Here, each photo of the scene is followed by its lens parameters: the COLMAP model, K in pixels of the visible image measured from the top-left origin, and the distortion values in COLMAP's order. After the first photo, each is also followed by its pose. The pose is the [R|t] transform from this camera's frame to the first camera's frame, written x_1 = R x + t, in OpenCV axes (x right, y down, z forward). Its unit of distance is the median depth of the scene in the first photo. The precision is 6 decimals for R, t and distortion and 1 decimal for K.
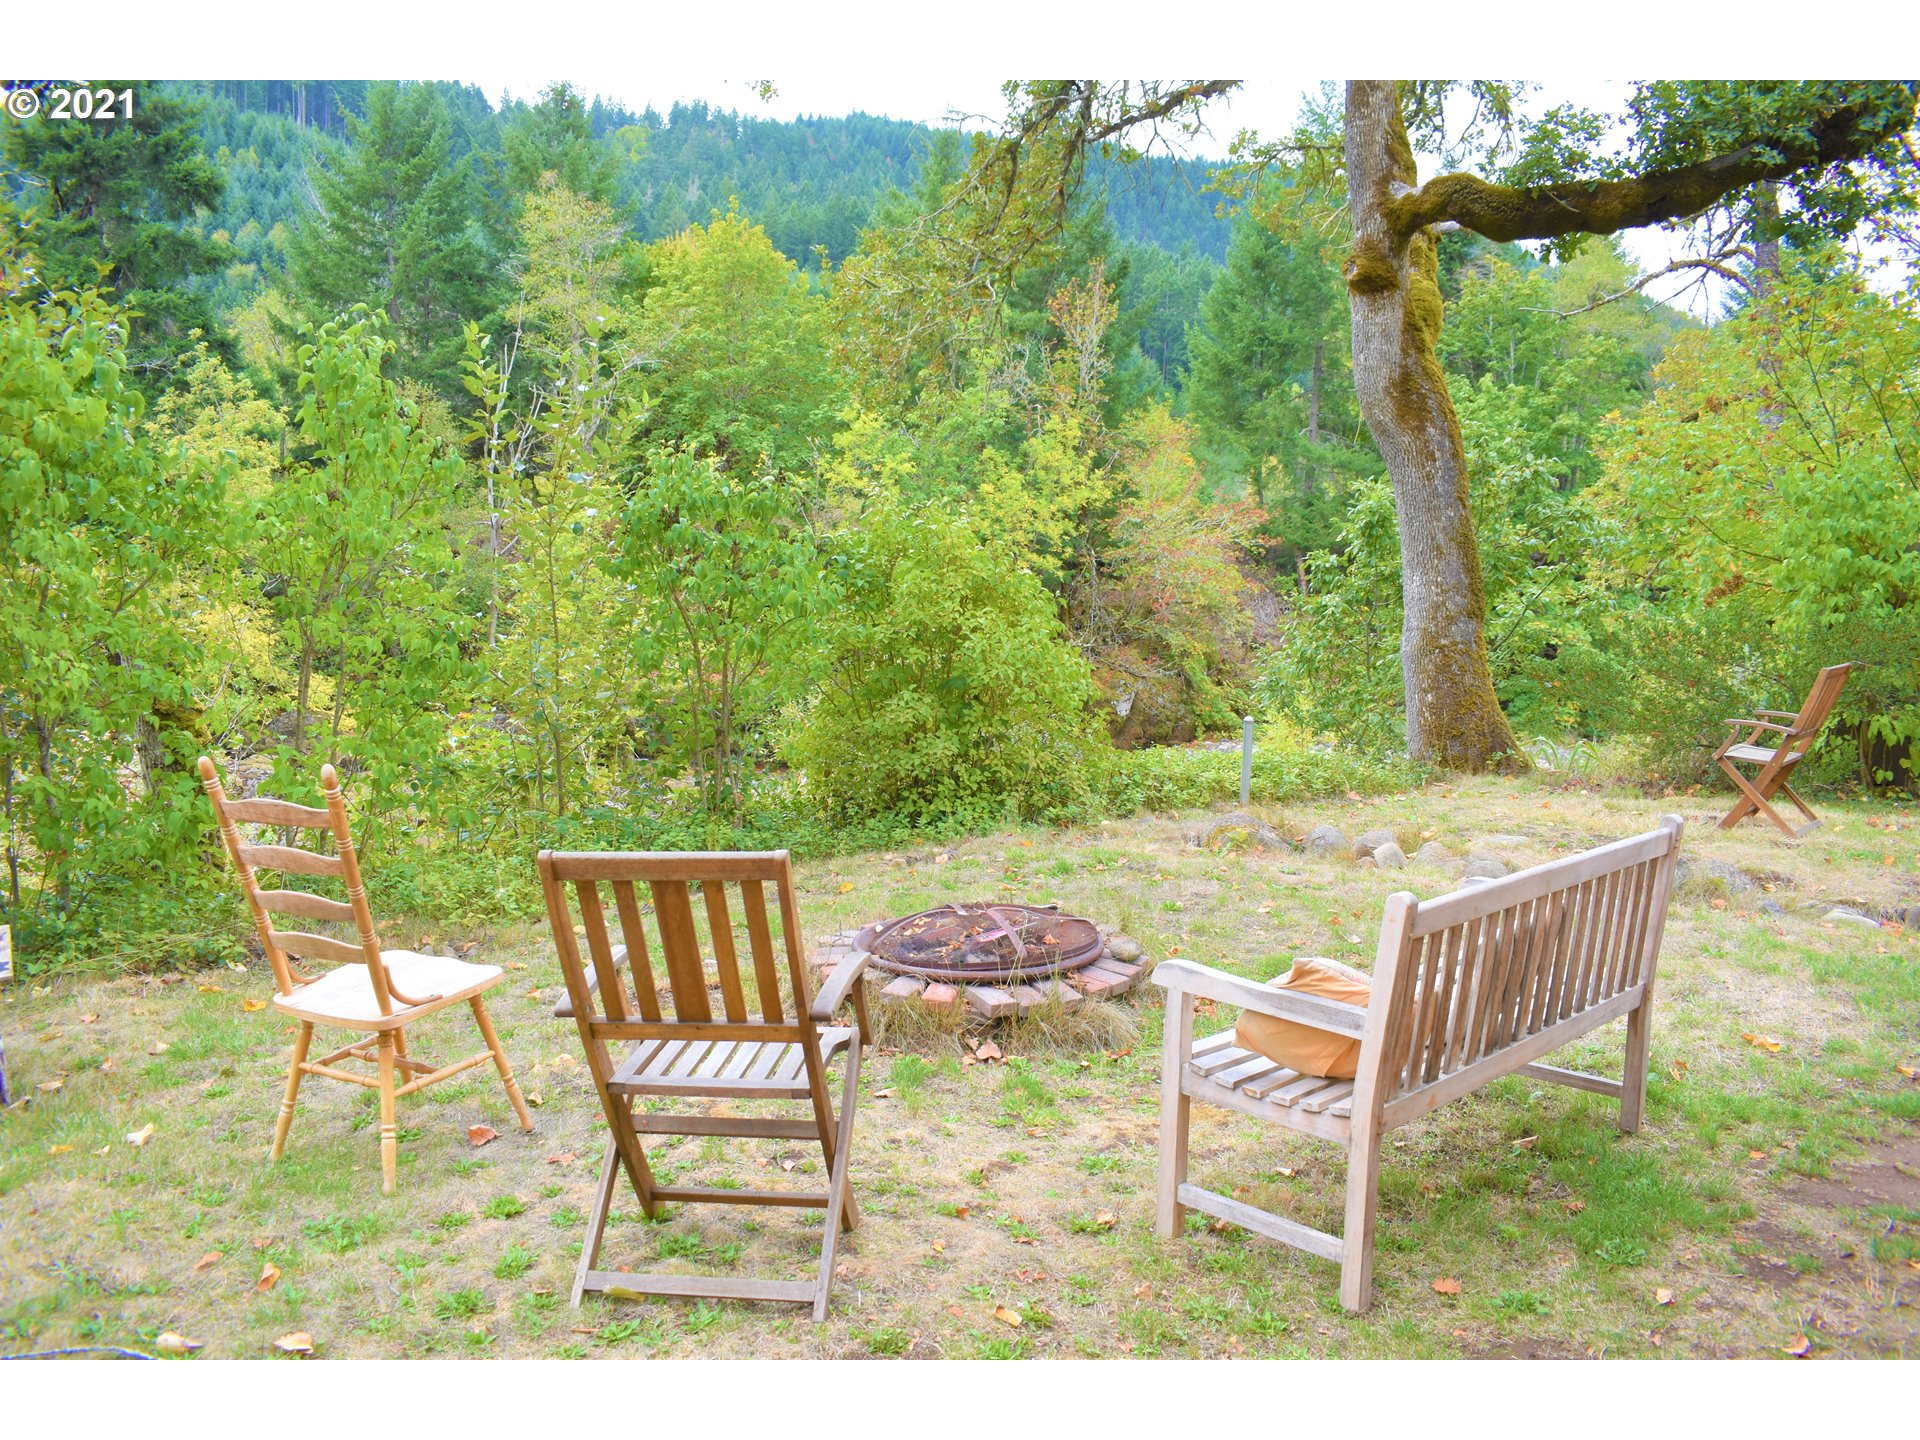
lens RADIAL K [[1467.8, 0, 959.9], [0, 1467.8, 725.2], [0, 0, 1]] dist [-0.087587, 0.000991]
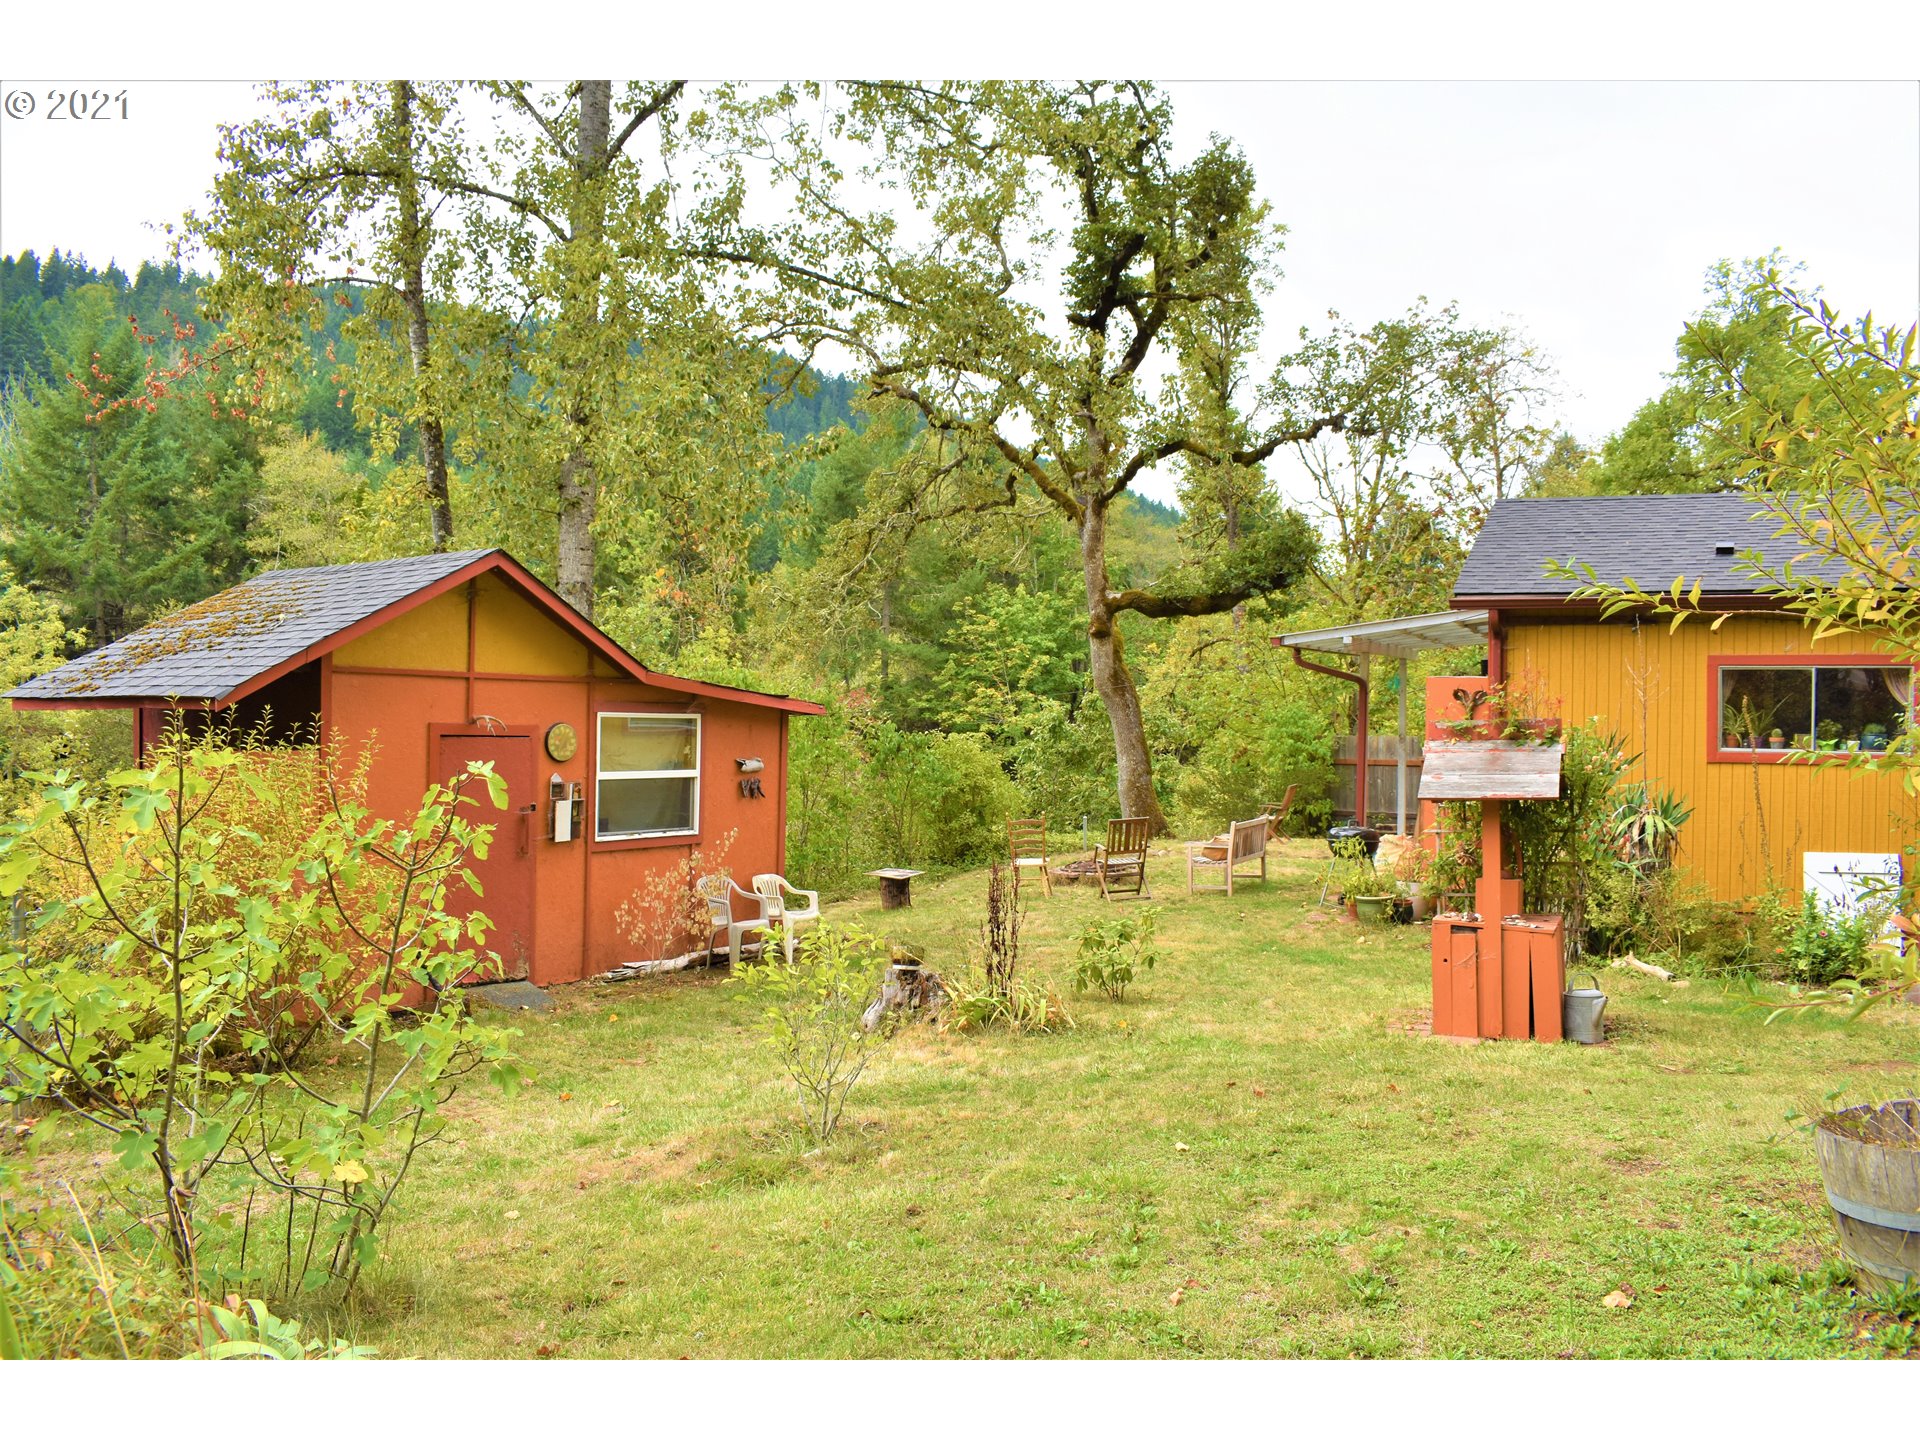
lens RADIAL K [[1467.8, 0, 961.2], [0, 1467.8, 715.8], [0, 0, 1]] dist [-0.087587, 0.000991]
pose [[0.943267, -0.024641, 0.331120, -0.690721], [0.064546, 0.991826, -0.110065, 0.070989], [-0.325701, 0.125193, 0.937148, -1.095103]]
